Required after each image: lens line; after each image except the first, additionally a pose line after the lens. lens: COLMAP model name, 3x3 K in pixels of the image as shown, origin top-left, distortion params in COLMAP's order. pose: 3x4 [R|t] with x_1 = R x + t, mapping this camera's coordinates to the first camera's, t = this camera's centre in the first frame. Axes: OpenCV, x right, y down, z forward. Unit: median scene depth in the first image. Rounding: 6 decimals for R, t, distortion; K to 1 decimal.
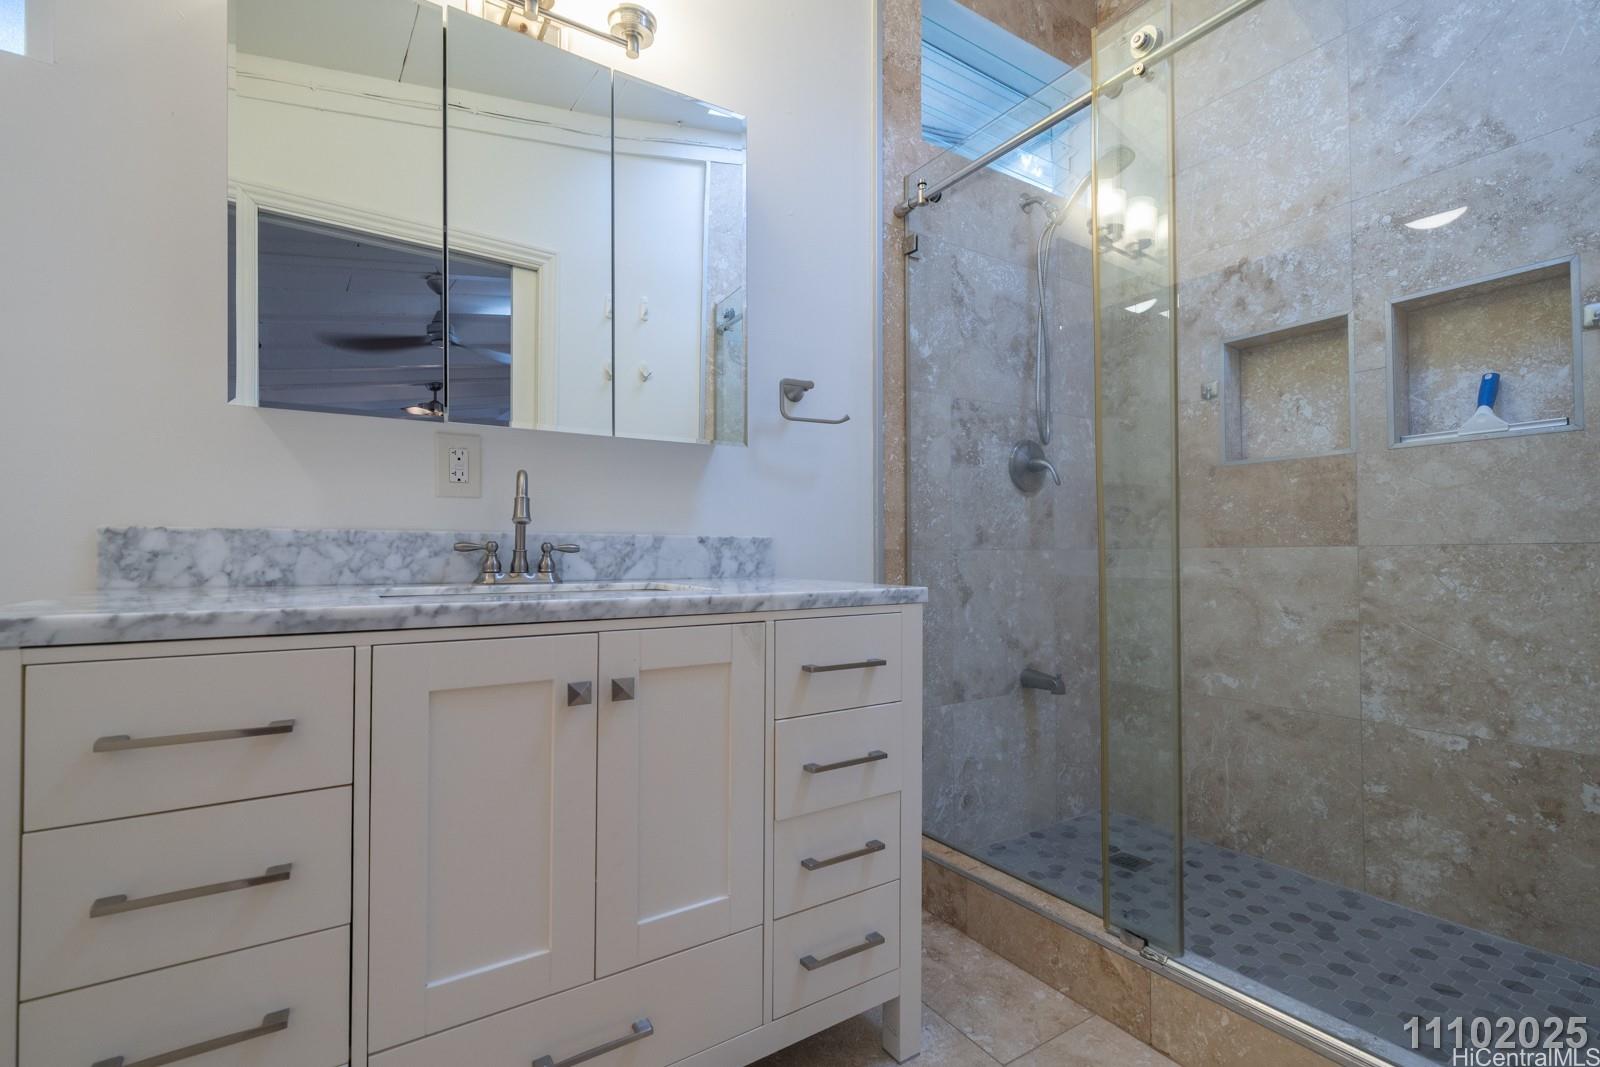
lens RADIAL K [[715.1, 0, 800.0], [0, 715.1, 533.5], [0, 0, 1]] dist [-0.001352, -0.000405]
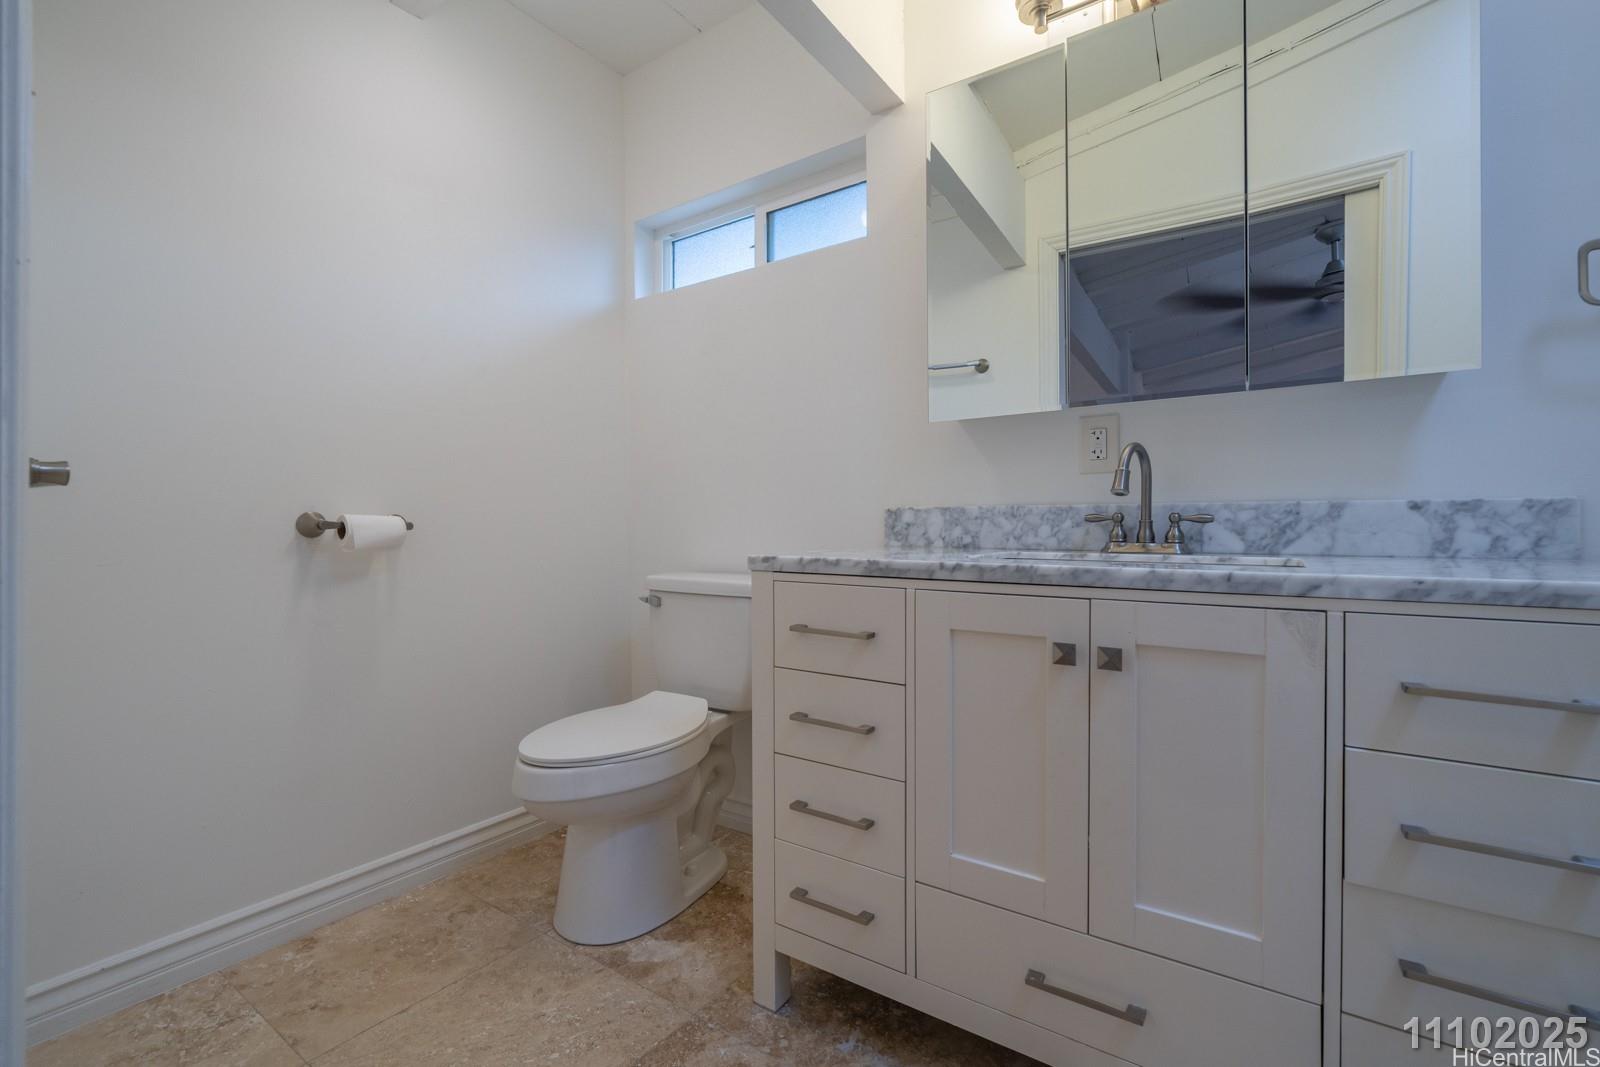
lens RADIAL K [[697.8, 0, 804.0], [0, 697.8, 516.2], [0, 0, 1]] dist [-0.000593, 0.000158]
pose [[0.383621, -0.014179, -0.923382, 0.385608], [0.024796, 0.999680, -0.005049, 0.011182], [0.923158, -0.020959, 0.383850, 0.189528]]
